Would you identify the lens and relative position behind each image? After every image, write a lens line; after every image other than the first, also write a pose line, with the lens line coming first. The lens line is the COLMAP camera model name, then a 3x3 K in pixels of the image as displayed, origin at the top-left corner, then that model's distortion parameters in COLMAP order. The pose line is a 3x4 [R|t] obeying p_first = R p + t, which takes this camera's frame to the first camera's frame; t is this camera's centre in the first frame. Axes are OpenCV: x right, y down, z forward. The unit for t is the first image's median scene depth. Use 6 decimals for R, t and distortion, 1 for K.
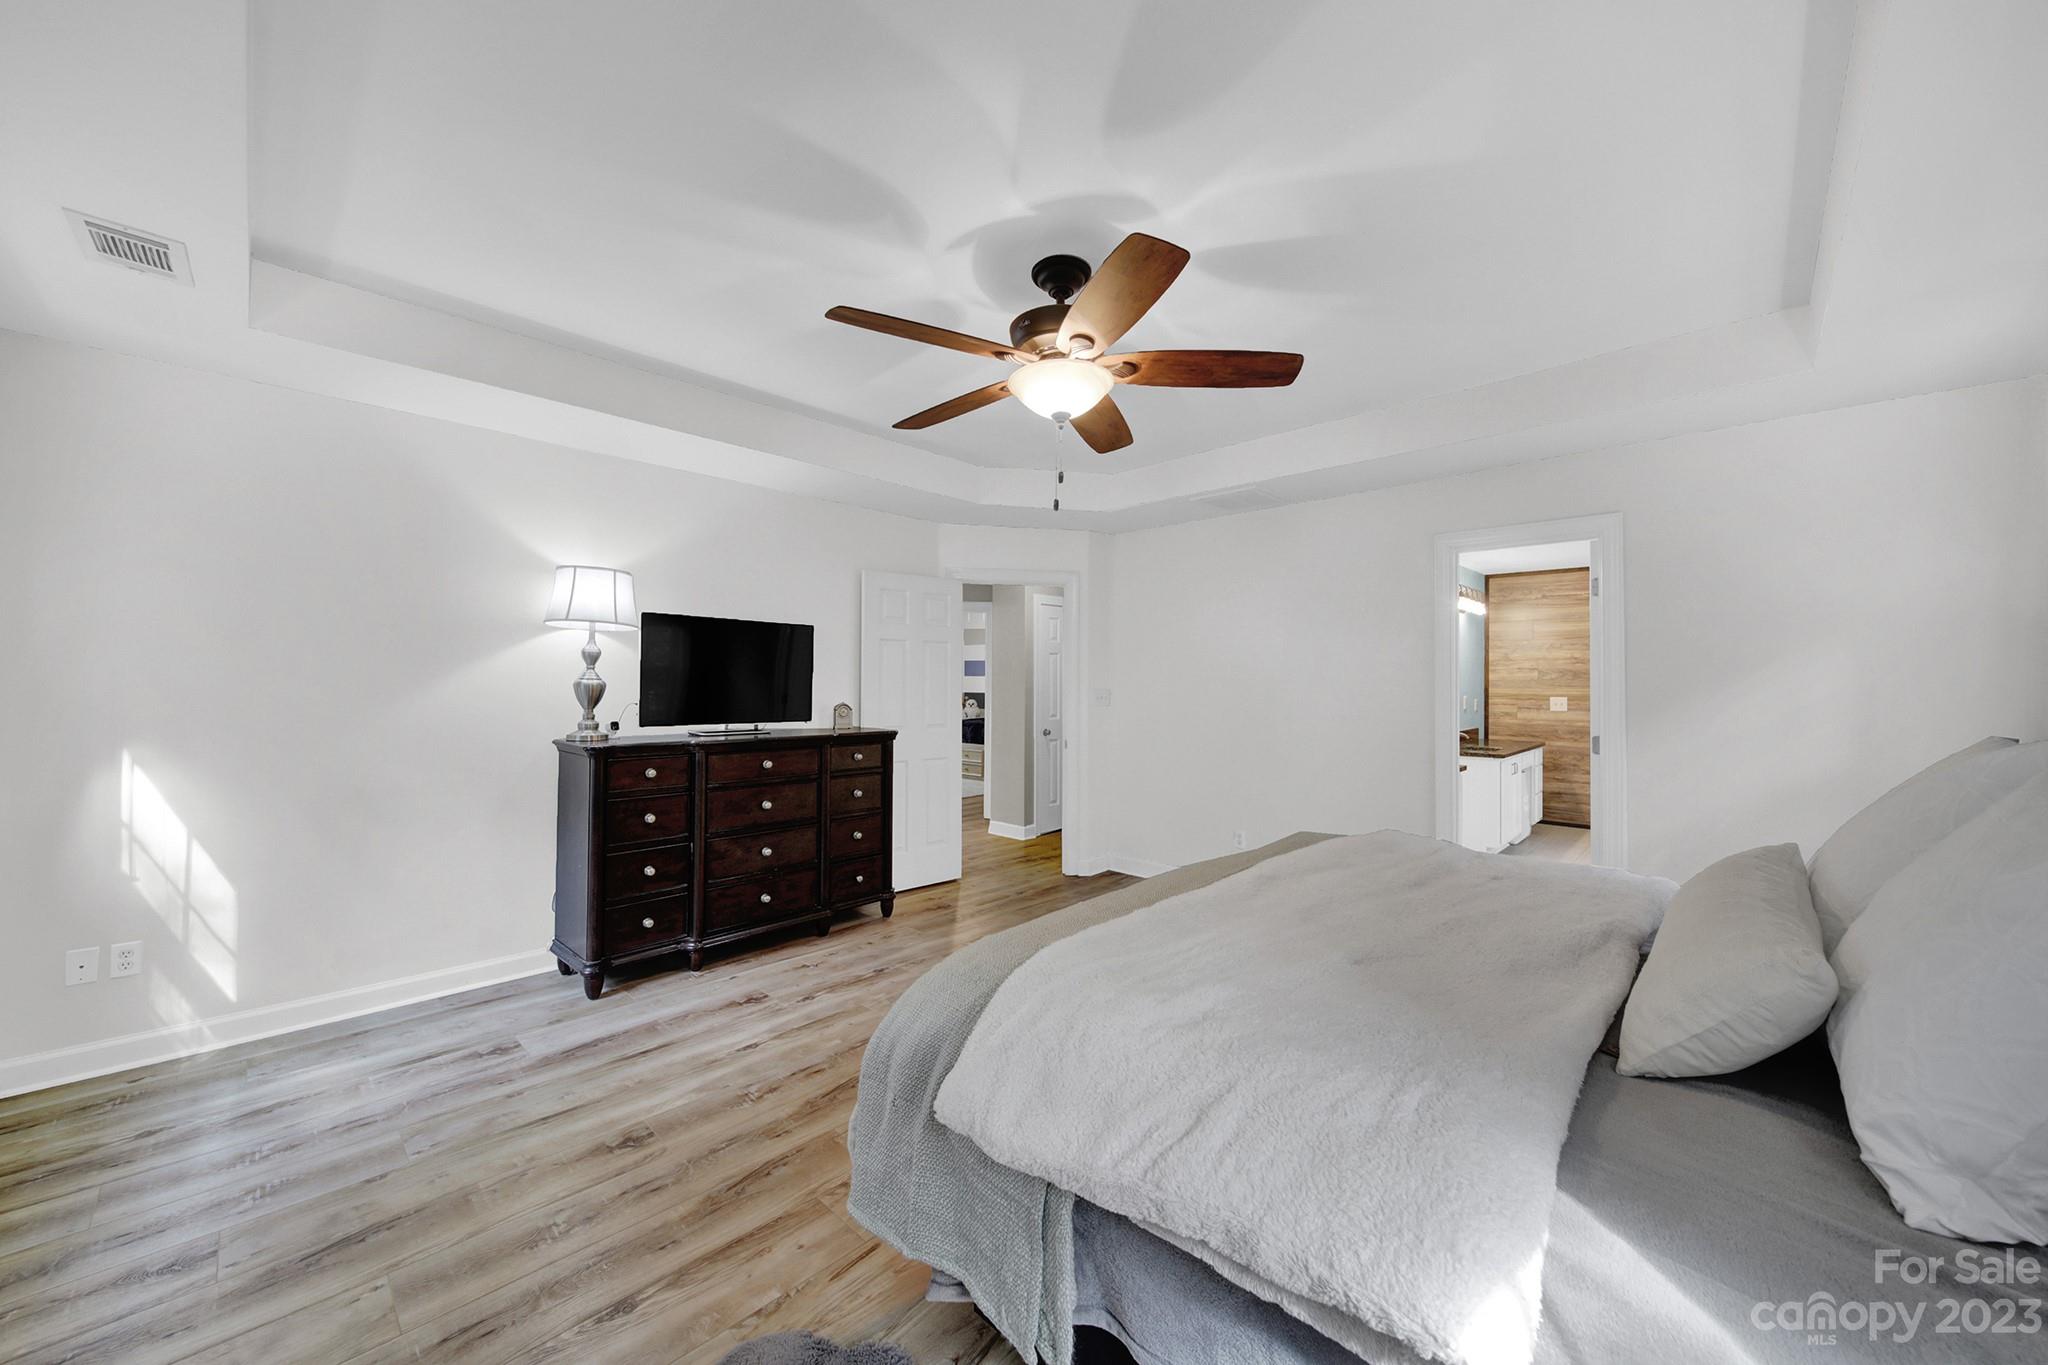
lens RADIAL K [[748.3, 0, 1011.9], [0, 748.3, 674.1], [0, 0, 1]] dist [-0.002035, 0.000027]
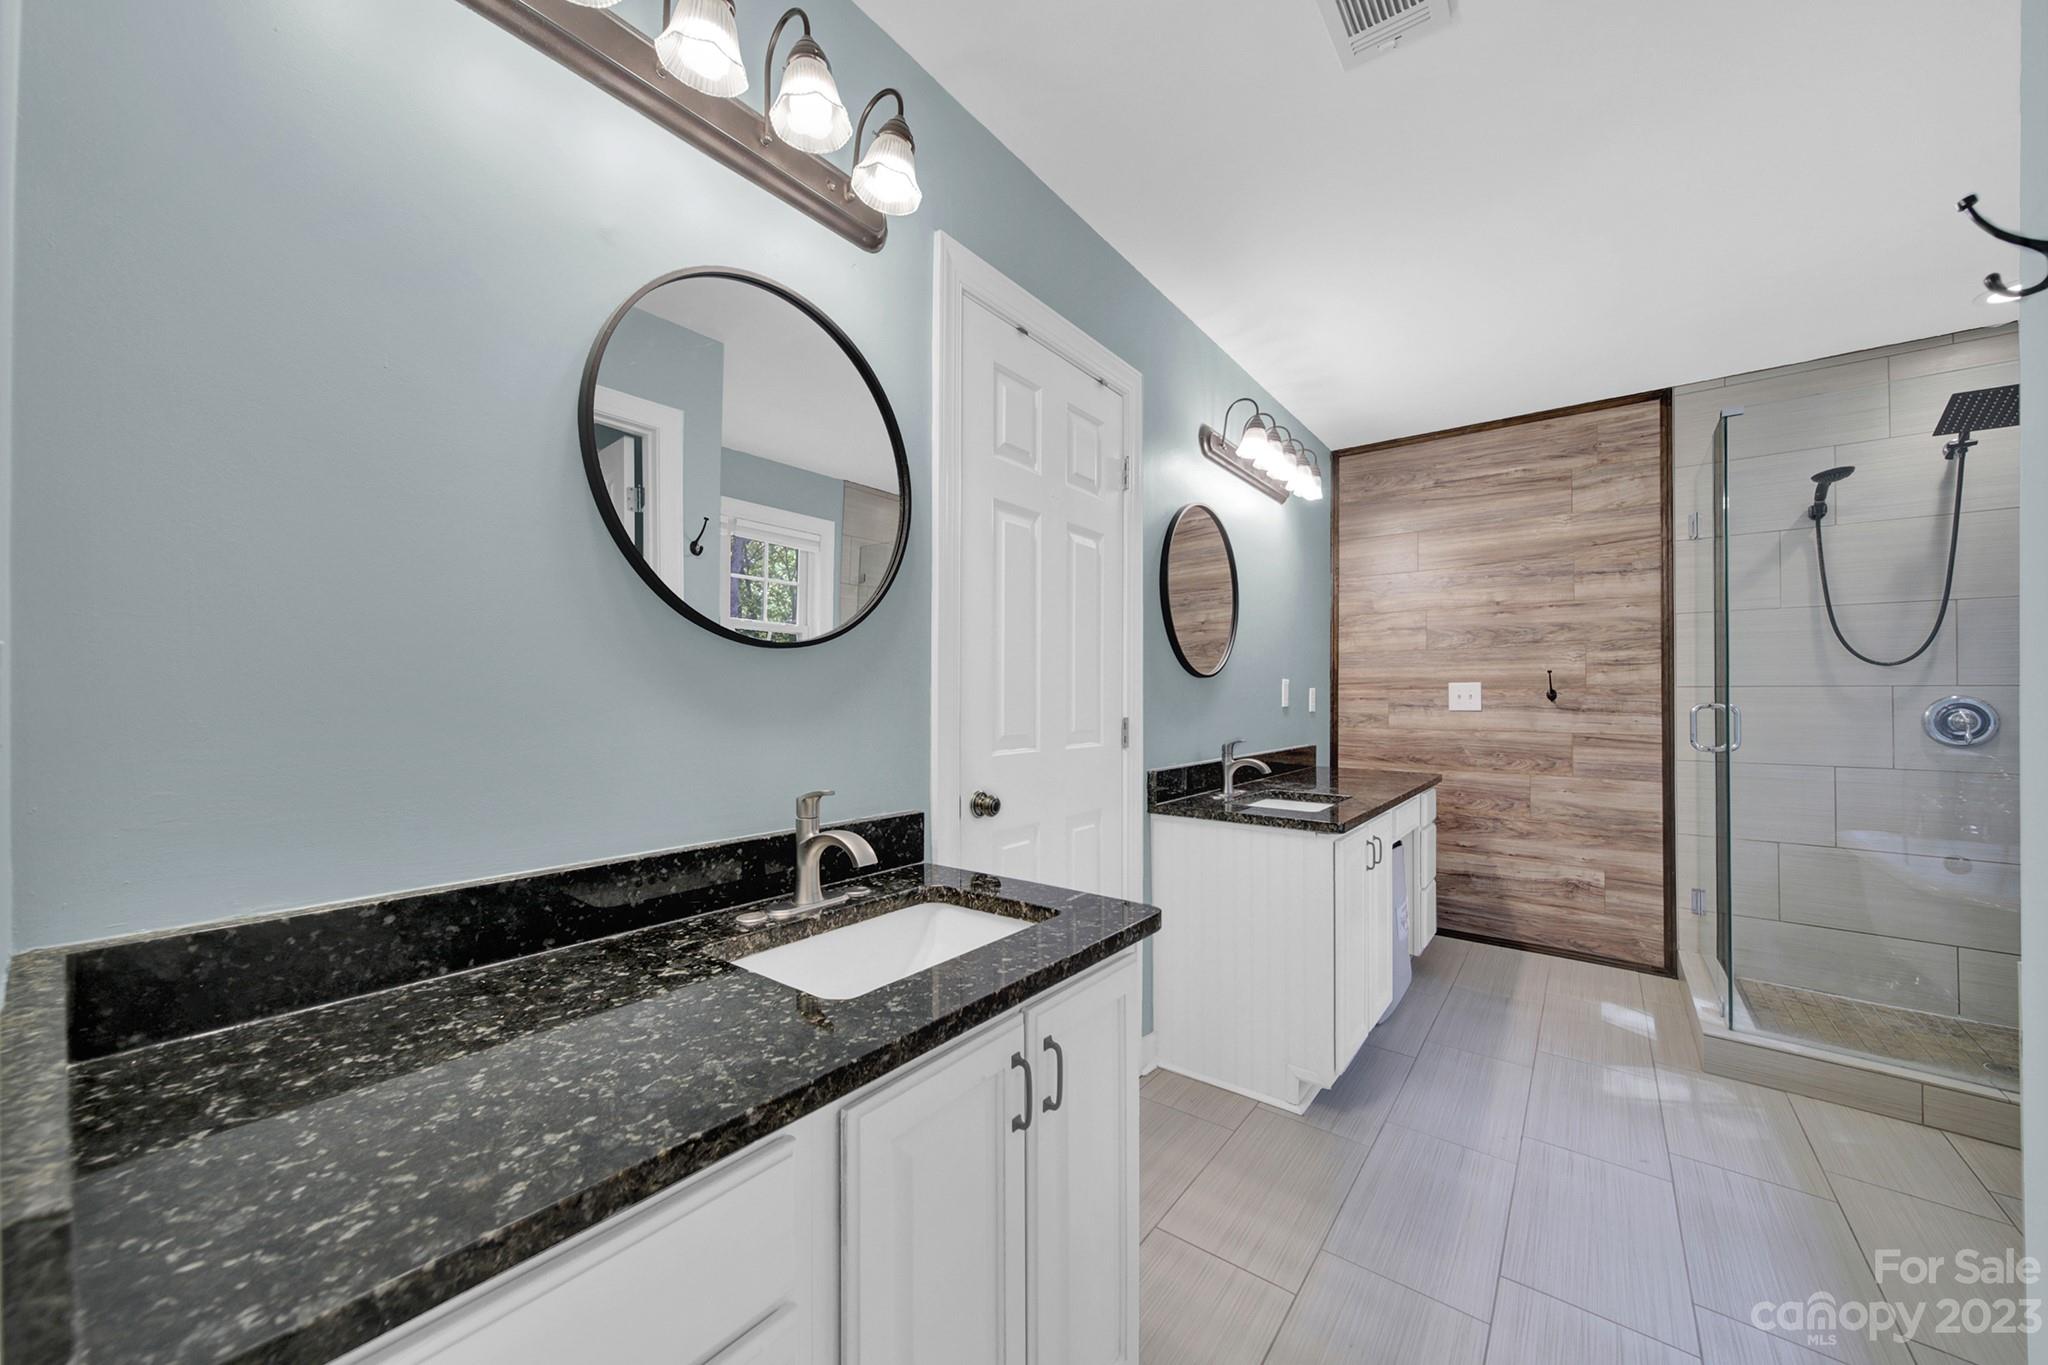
lens RADIAL K [[748.3, 0, 1026.7], [0, 748.3, 688.9], [0, 0, 1]] dist [-0.002035, 0.000027]
pose [[0.992709, -0.003312, 0.120493, 0.374472], [0.002776, 0.999985, 0.004621, 0.031515], [-0.120506, -0.004253, 0.992703, 0.530956]]
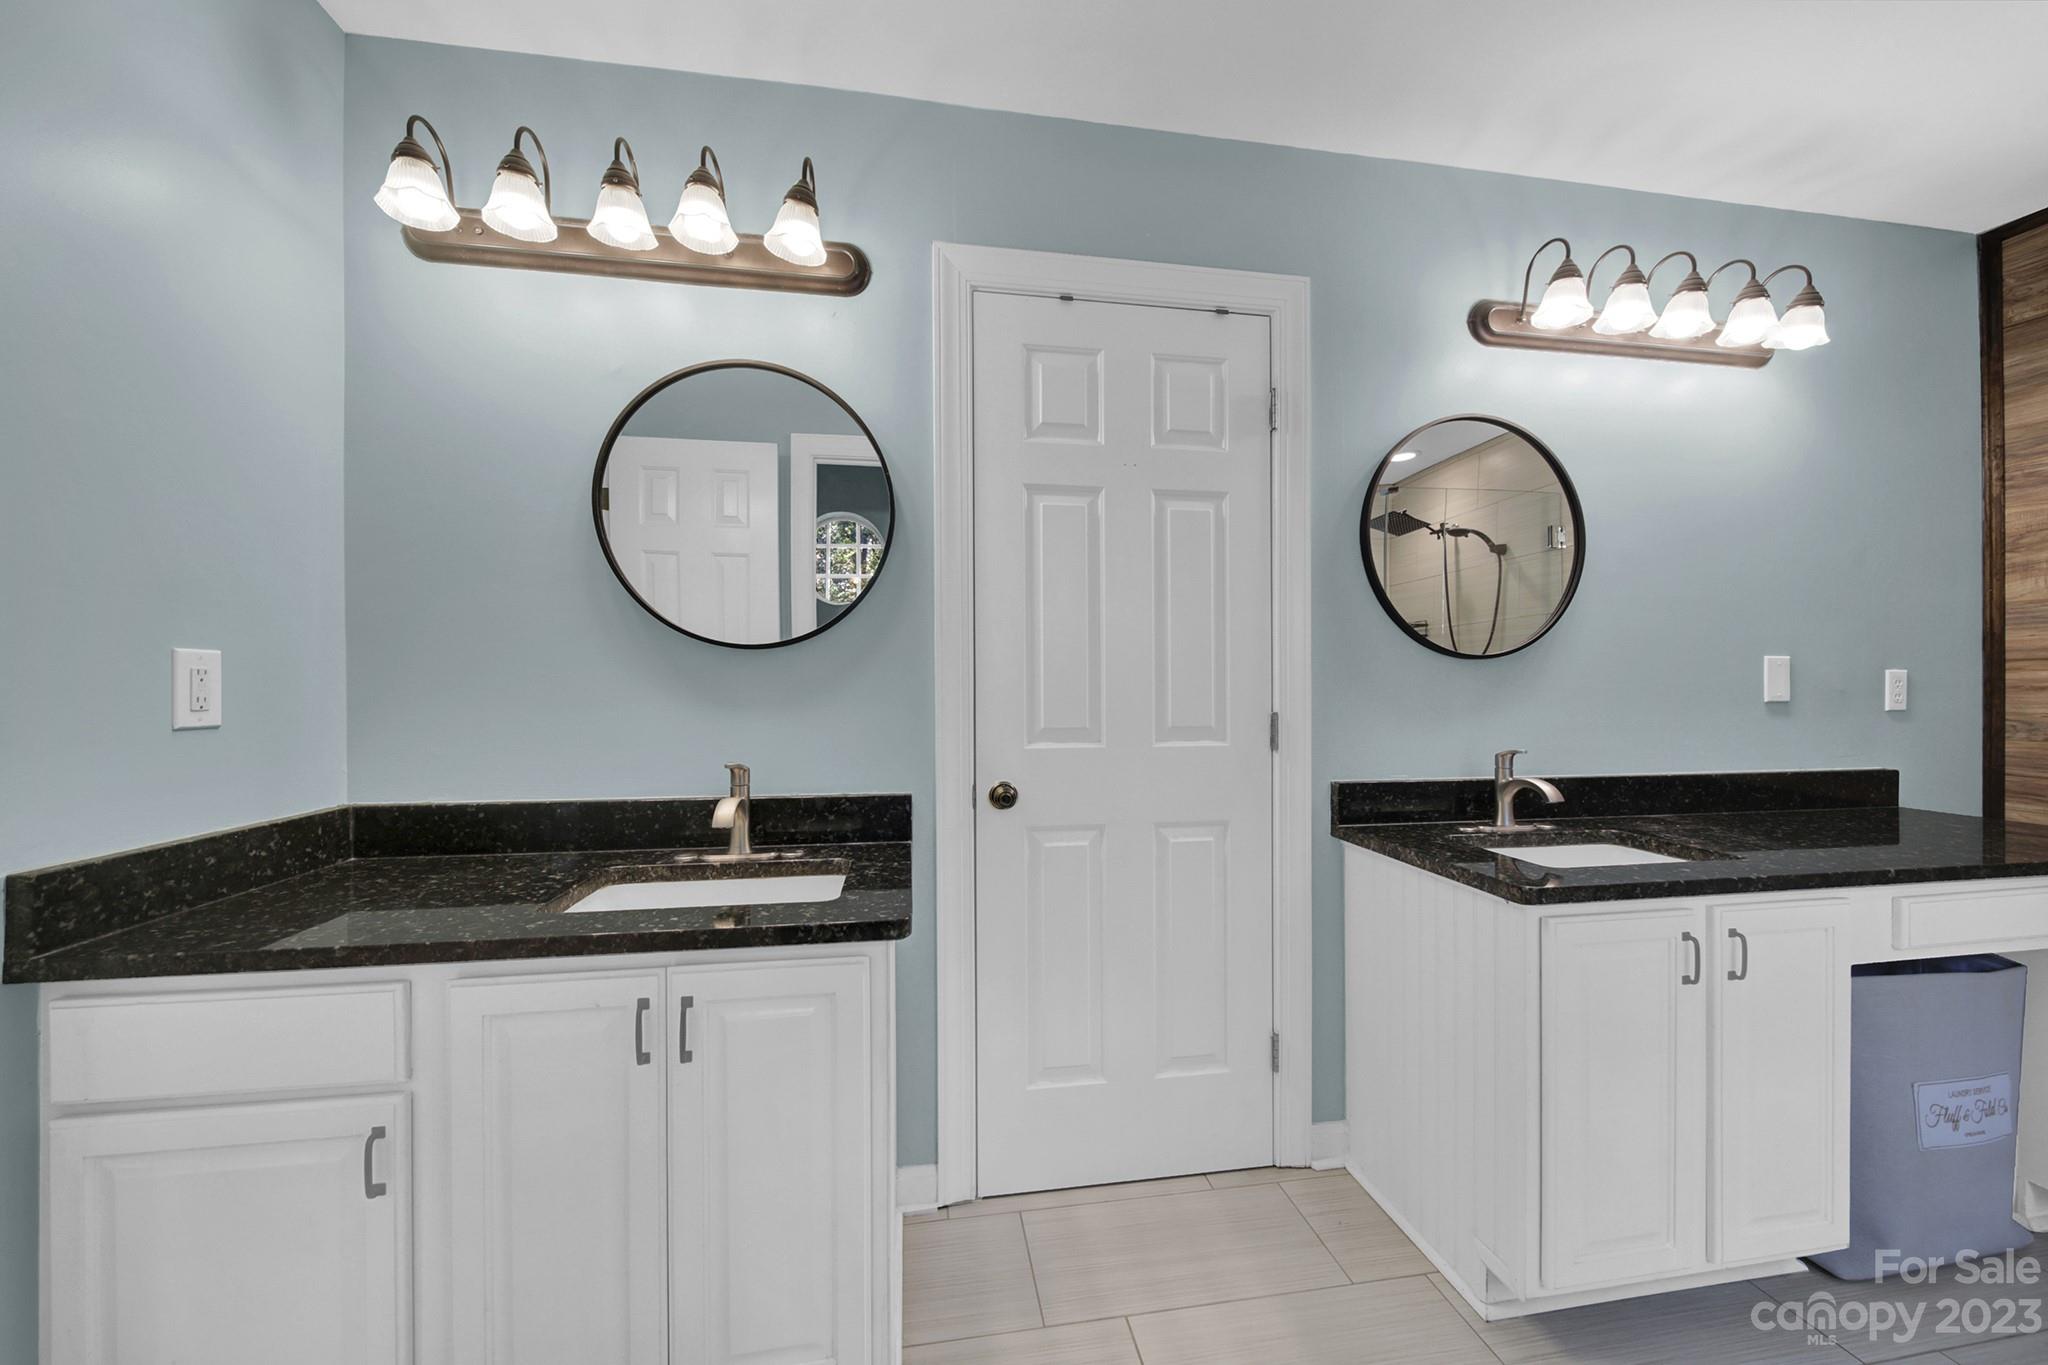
lens RADIAL K [[748.3, 0, 1021.9], [0, 748.3, 675.5], [0, 0, 1]] dist [-0.002035, 0.000027]
pose [[0.803871, -0.010757, -0.594706, 0.530455], [0.014158, 0.999899, 0.001051, 0.031089], [0.594635, -0.009265, 0.803942, 0.581061]]
